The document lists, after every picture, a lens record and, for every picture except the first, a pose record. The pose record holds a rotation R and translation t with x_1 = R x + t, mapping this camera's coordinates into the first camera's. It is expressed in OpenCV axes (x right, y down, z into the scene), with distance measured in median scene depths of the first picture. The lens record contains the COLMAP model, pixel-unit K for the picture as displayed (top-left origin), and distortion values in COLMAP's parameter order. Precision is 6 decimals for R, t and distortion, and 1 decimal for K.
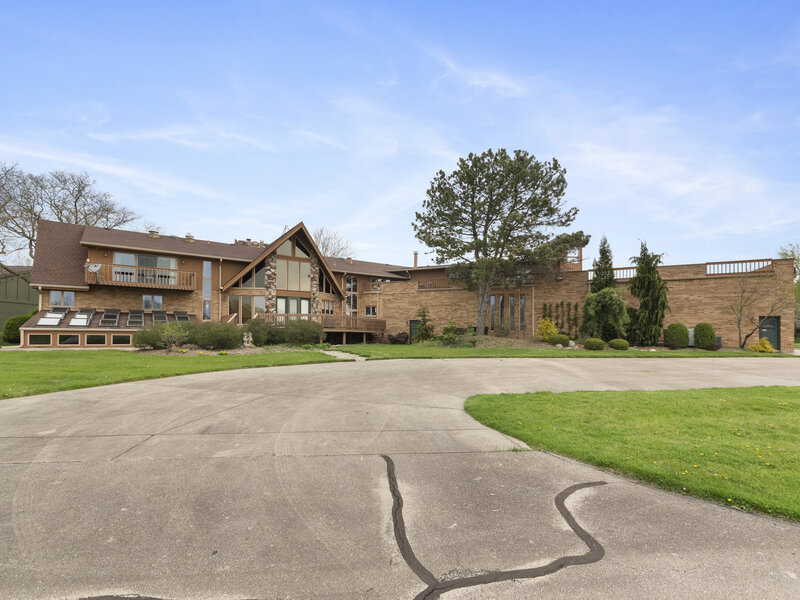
lens RADIAL K [[320.4, 0, 400.1], [0, 320.4, 300.4], [0, 0, 1]] dist [0.004100, -0.000149]
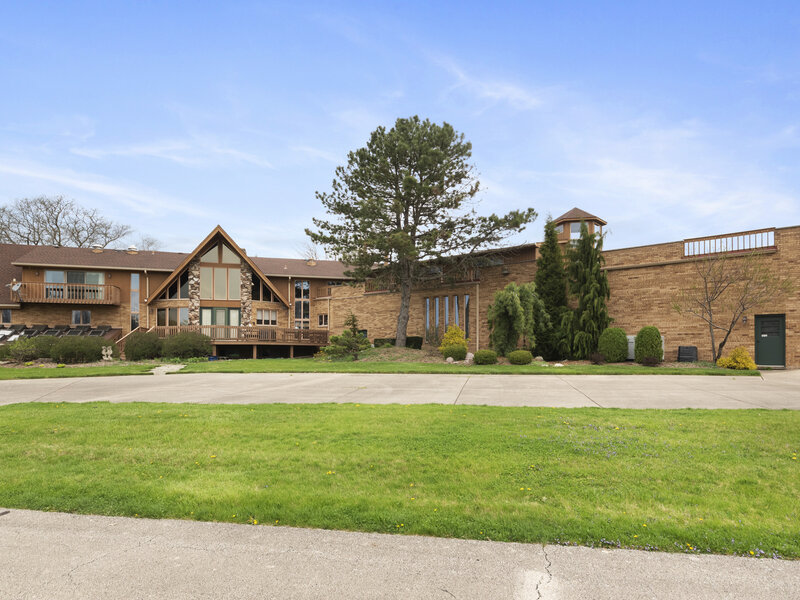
lens RADIAL K [[412.3, 0, 401.8], [0, 412.3, 307.5], [0, 0, 1]] dist [0.002500, -0.000127]
pose [[0.967585, -0.032228, -0.250481, 0.510074], [0.033897, 0.999423, 0.002350, 0.005446], [0.250260, -0.010764, 0.968119, -0.011936]]
